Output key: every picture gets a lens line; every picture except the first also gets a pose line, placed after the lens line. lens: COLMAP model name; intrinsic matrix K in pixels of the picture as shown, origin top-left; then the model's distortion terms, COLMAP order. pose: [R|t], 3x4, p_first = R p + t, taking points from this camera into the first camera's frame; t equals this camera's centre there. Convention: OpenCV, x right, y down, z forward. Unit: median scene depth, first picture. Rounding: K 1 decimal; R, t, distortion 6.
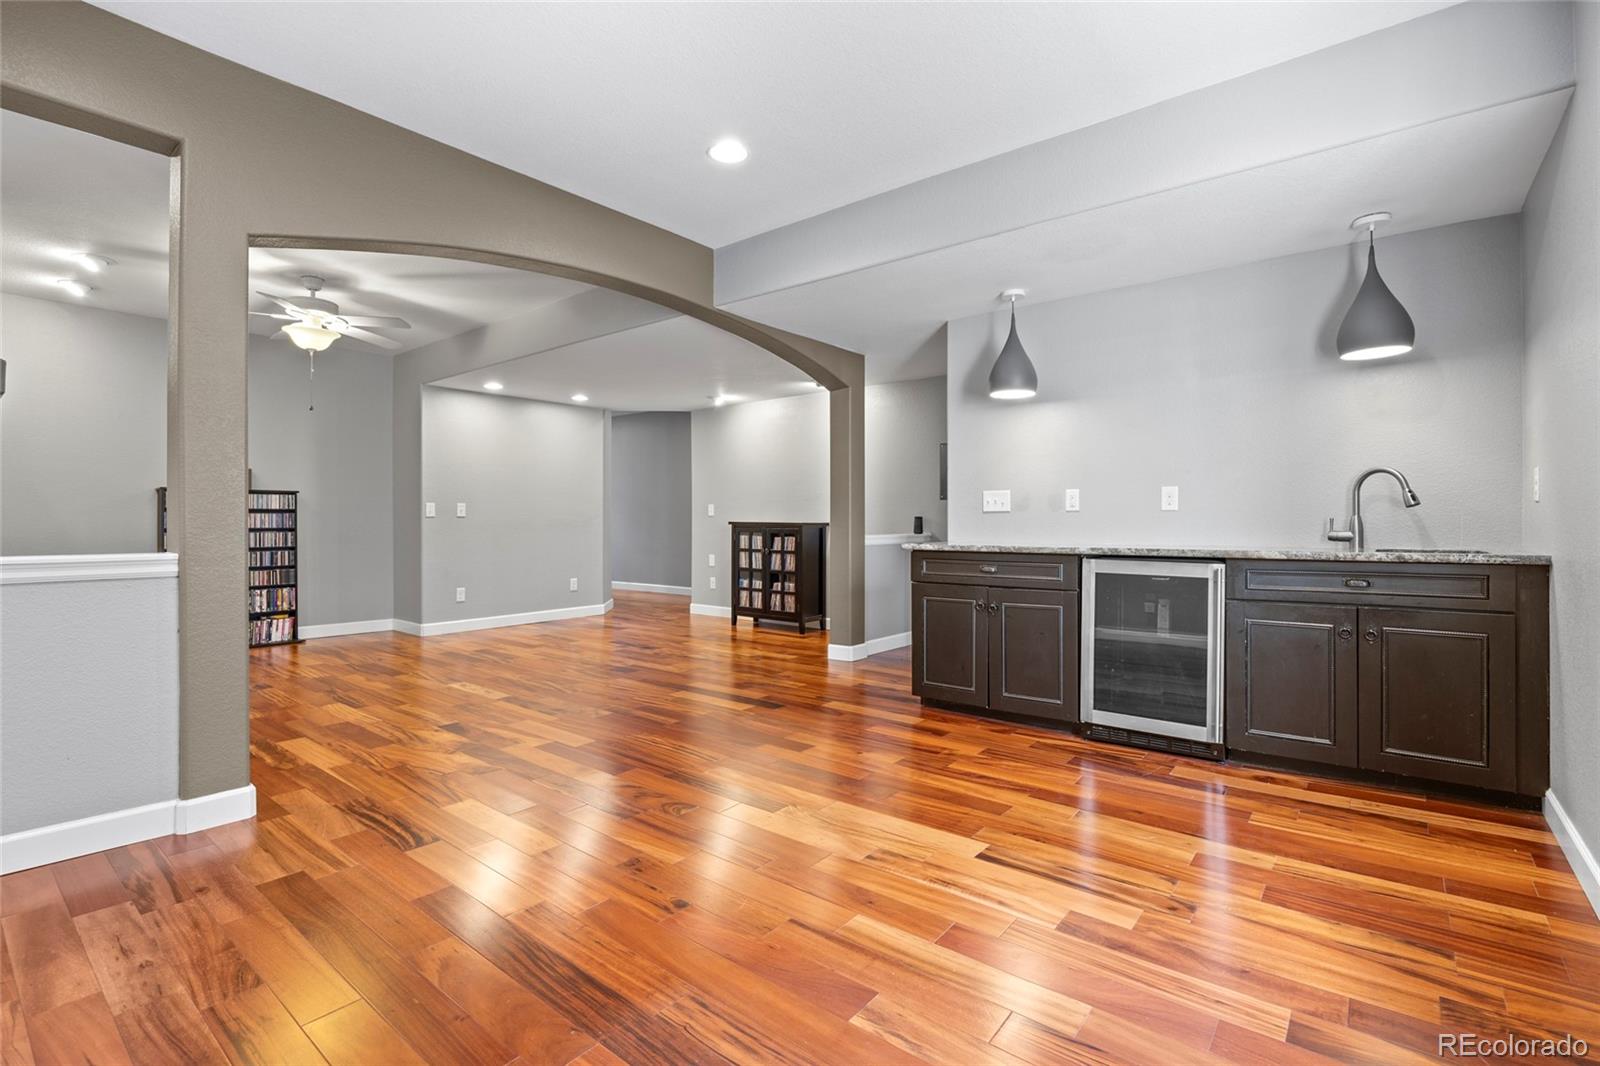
lens RADIAL K [[737.1, 0, 788.3], [0, 737.1, 529.3], [0, 0, 1]] dist [-0.014474, 0.000194]
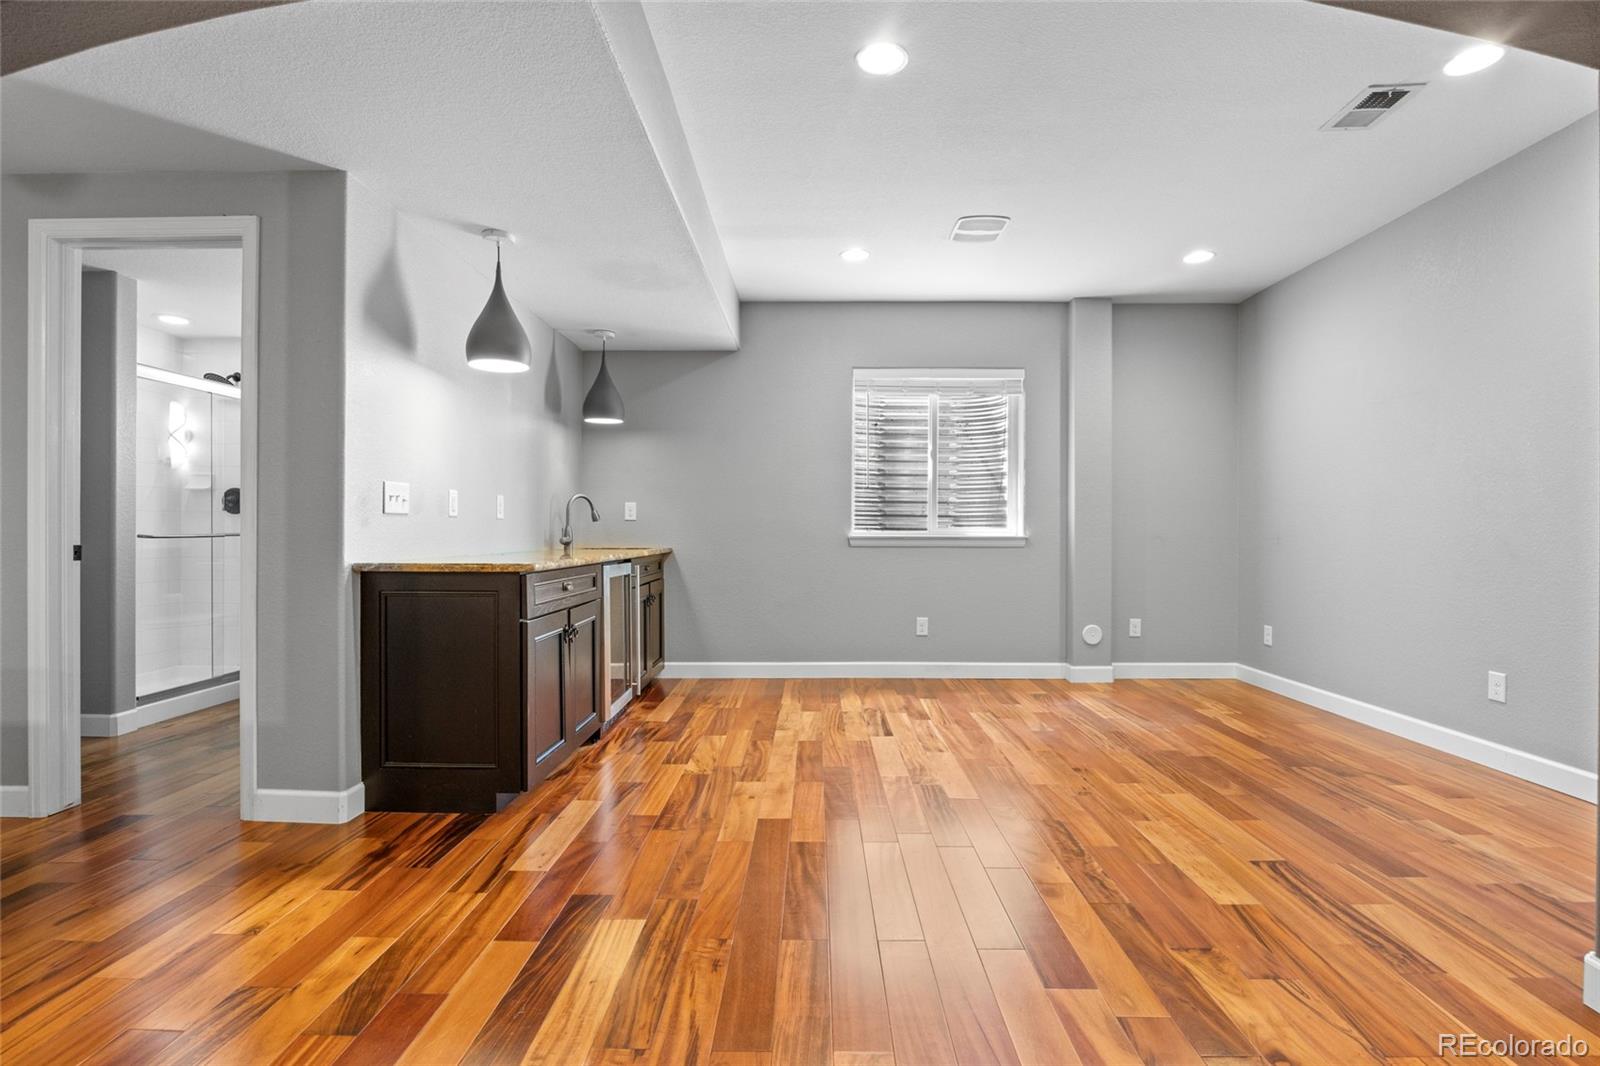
lens RADIAL K [[737.1, 0, 805.9], [0, 737.1, 535.5], [0, 0, 1]] dist [-0.014474, 0.000194]
pose [[-0.626721, -0.006957, 0.779212, -0.777486], [-0.002059, 0.999971, 0.007272, -0.013978], [-0.779241, 0.002953, -0.626718, 1.878209]]
